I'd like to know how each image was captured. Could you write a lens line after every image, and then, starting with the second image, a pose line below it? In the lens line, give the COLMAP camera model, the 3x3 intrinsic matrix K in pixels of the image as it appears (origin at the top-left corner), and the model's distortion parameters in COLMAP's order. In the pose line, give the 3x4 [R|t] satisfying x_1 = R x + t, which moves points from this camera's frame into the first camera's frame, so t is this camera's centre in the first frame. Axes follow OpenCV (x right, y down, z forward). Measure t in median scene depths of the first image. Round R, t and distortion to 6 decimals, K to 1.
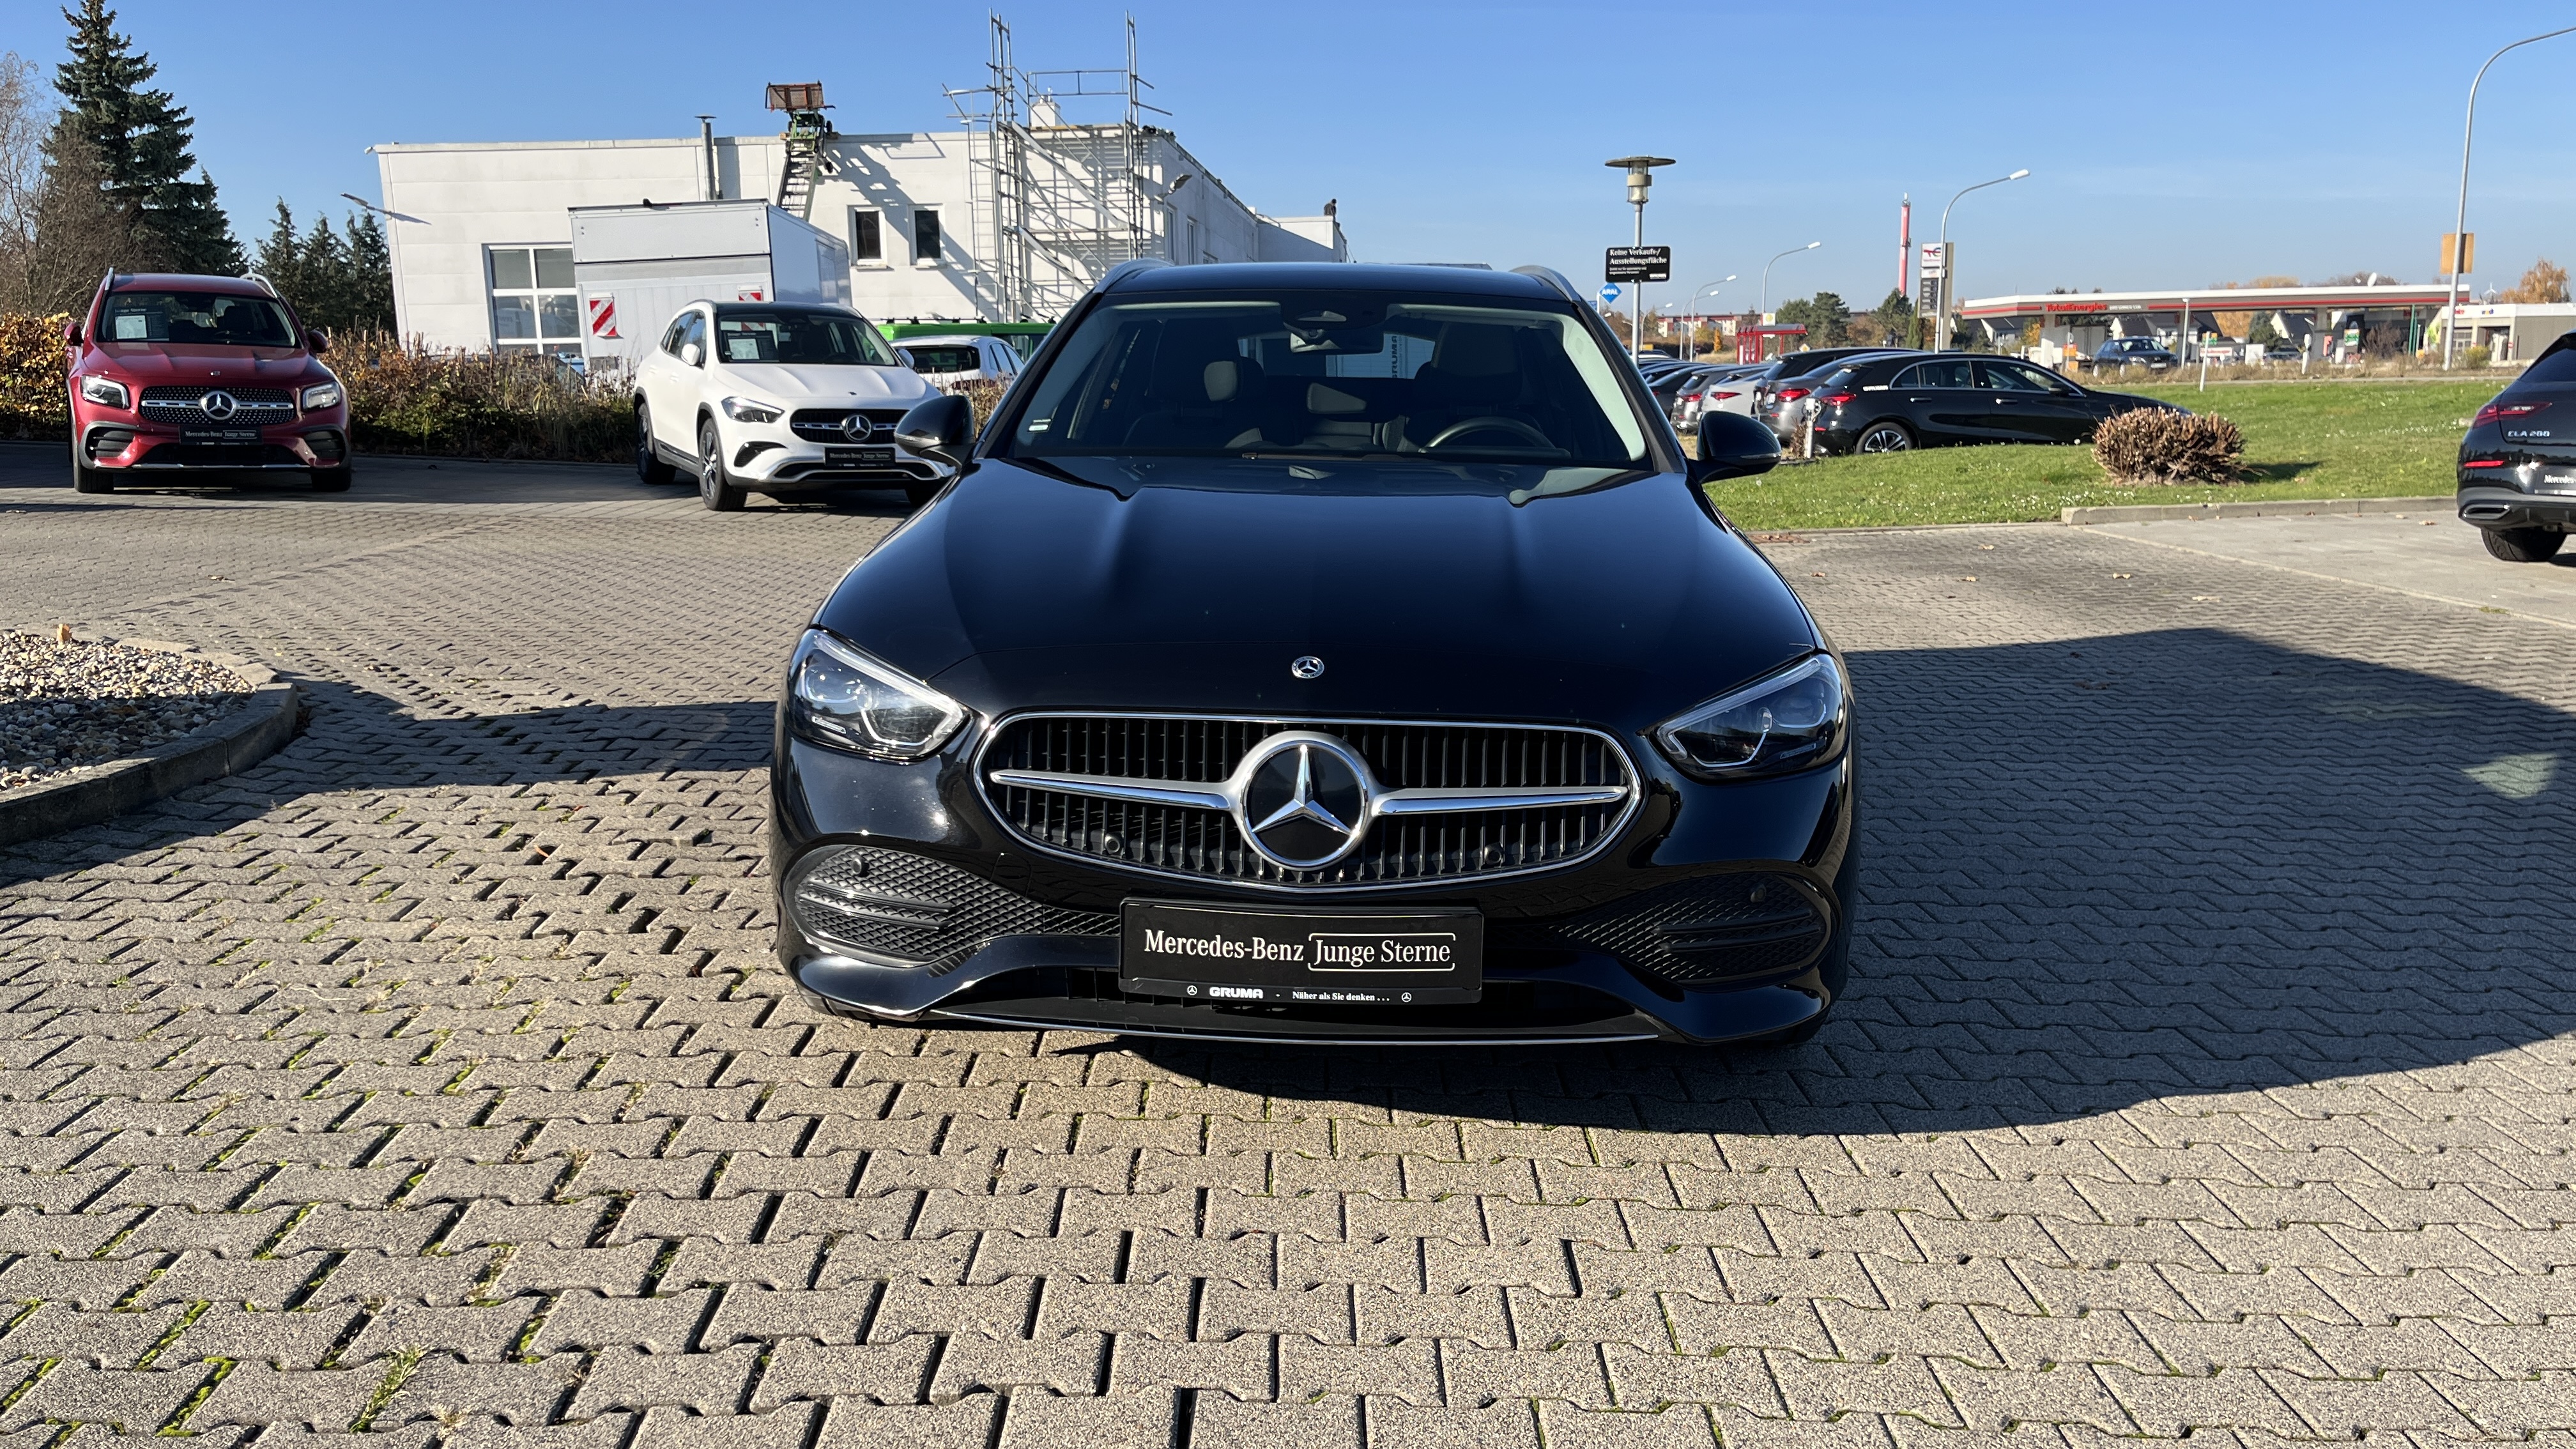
lens RADIAL K [[1930.5, 0, 1274.6], [0, 1930.5, 725.8], [0, 0, 1]] dist [0.051557, -0.058321]
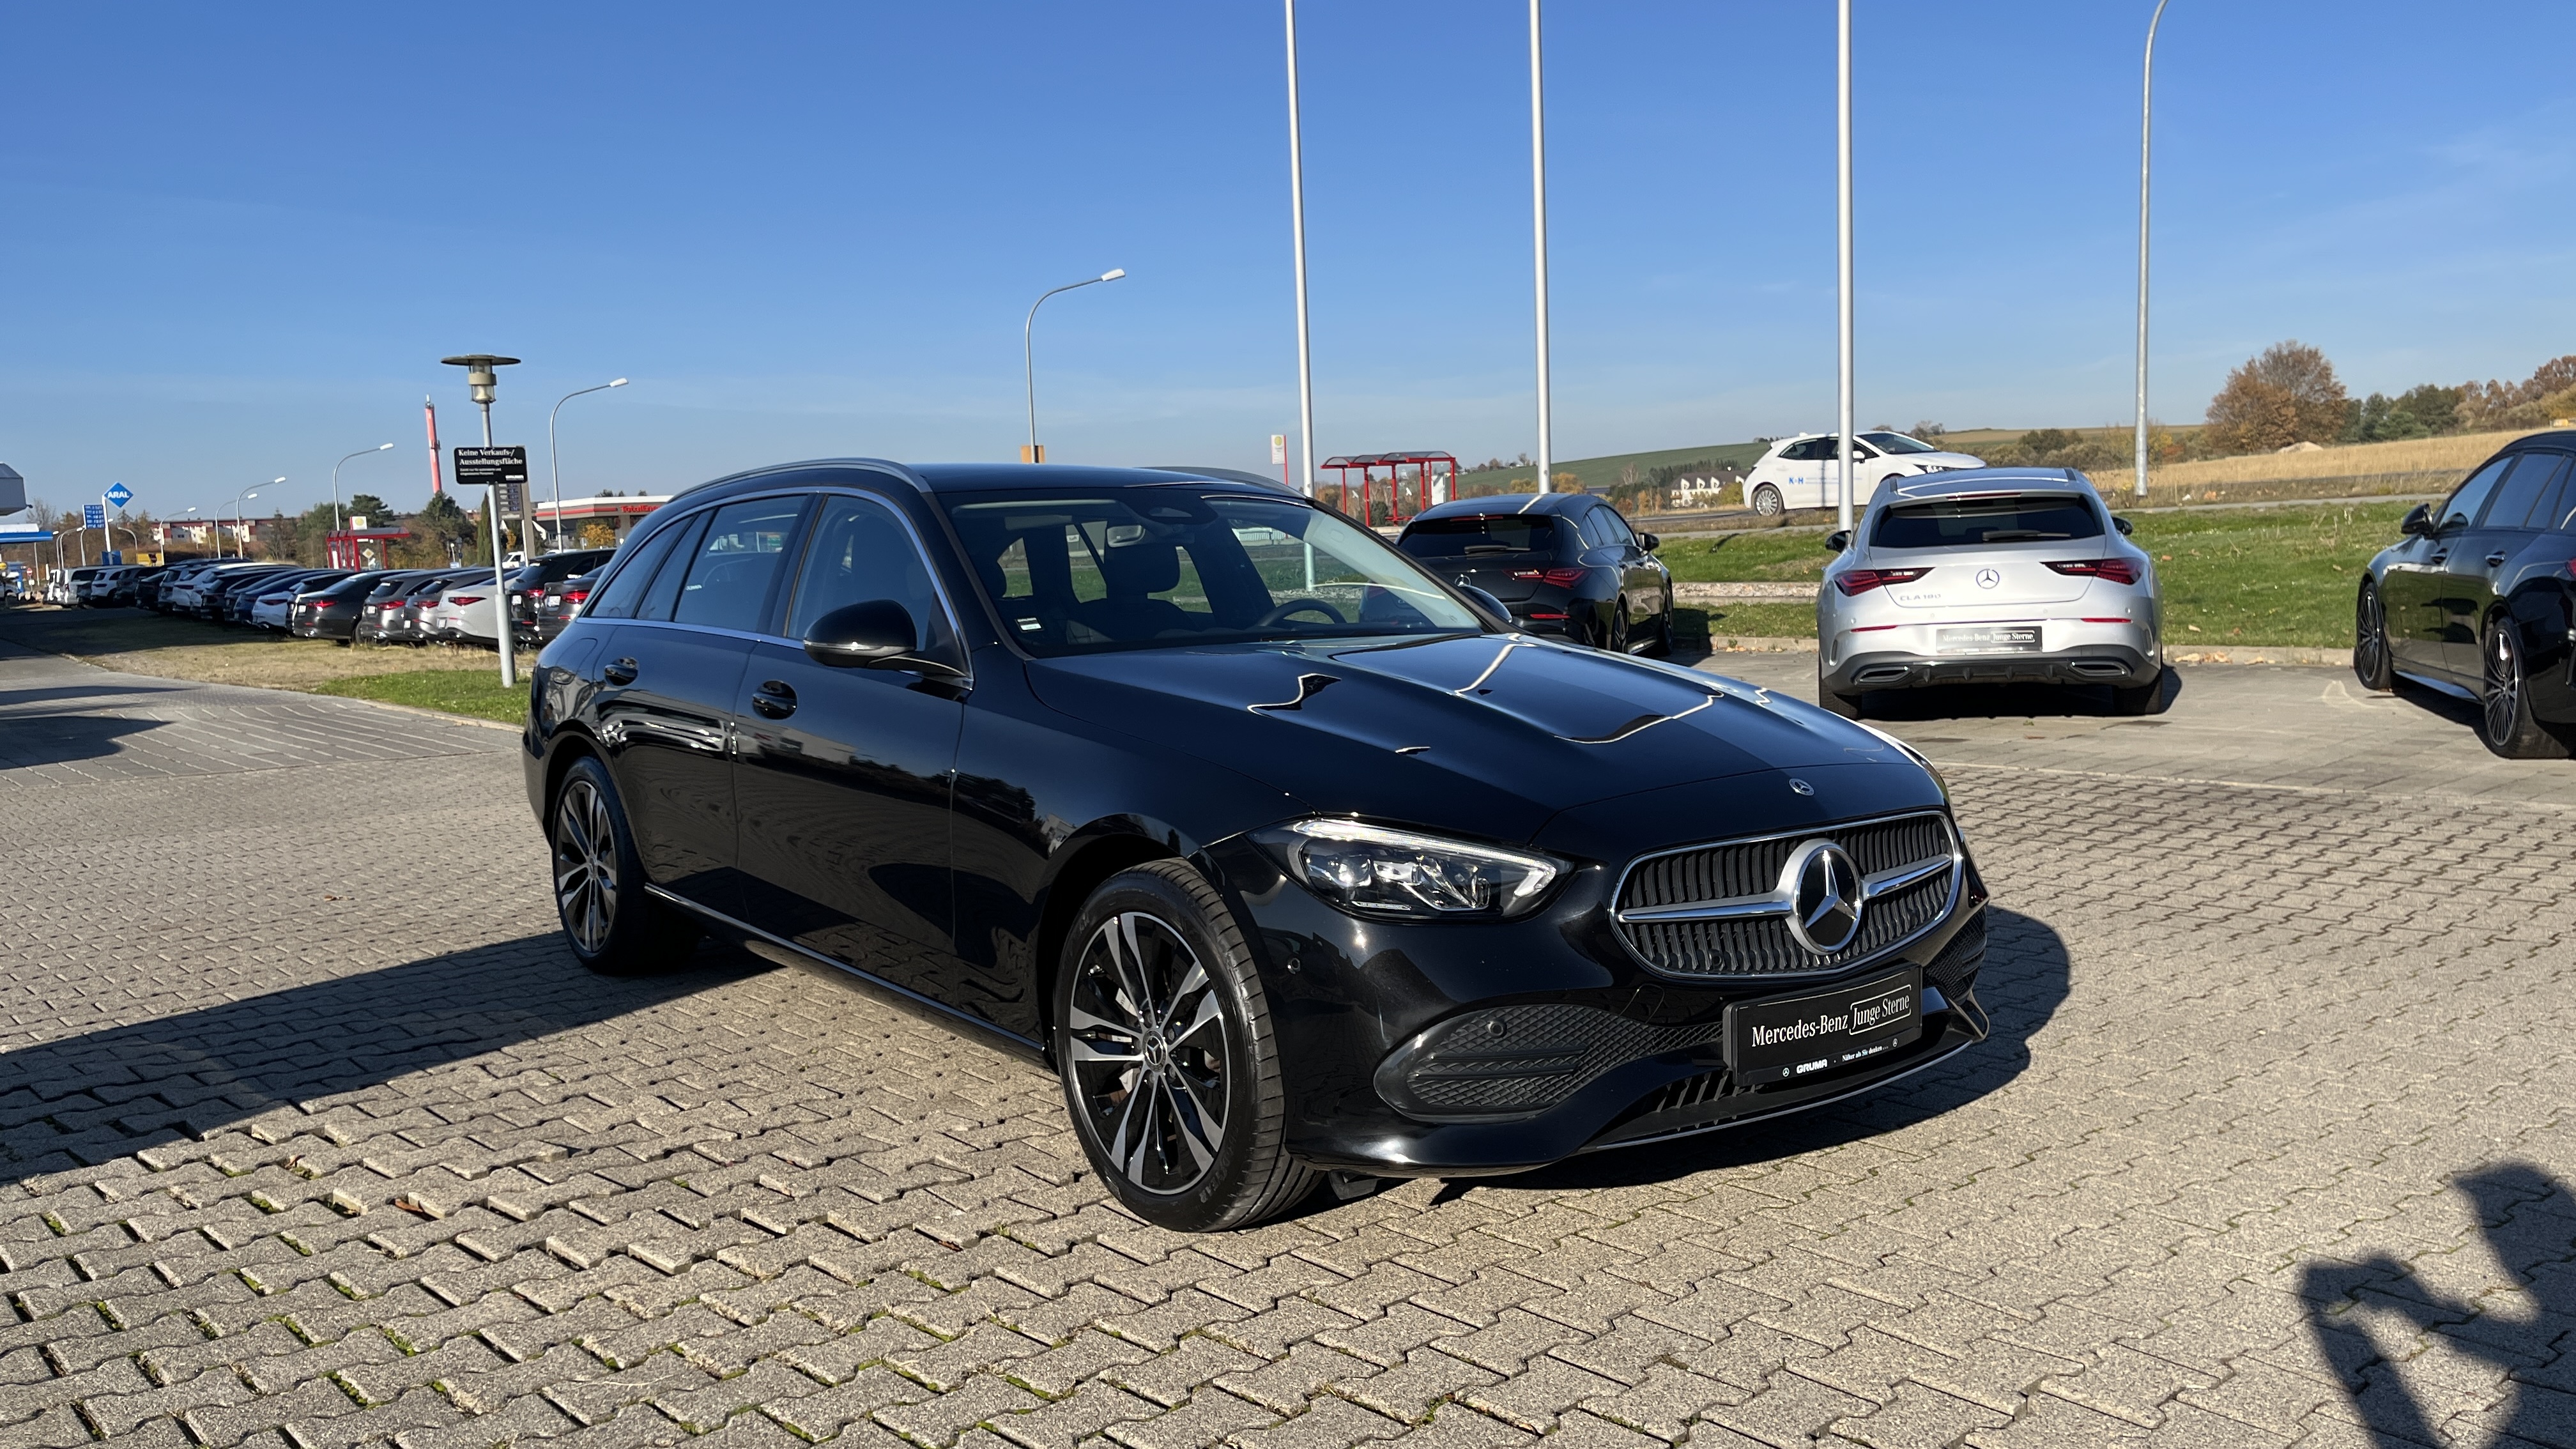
lens RADIAL K [[1930.5, 0, 1285.5], [0, 1930.5, 733.6], [0, 0, 1]] dist [0.051557, -0.058321]
pose [[0.765147, -0.088089, 0.637801, -0.878924], [0.149400, 0.987850, -0.042794, -0.052446], [-0.626283, 0.128031, 0.769011, 0.231537]]
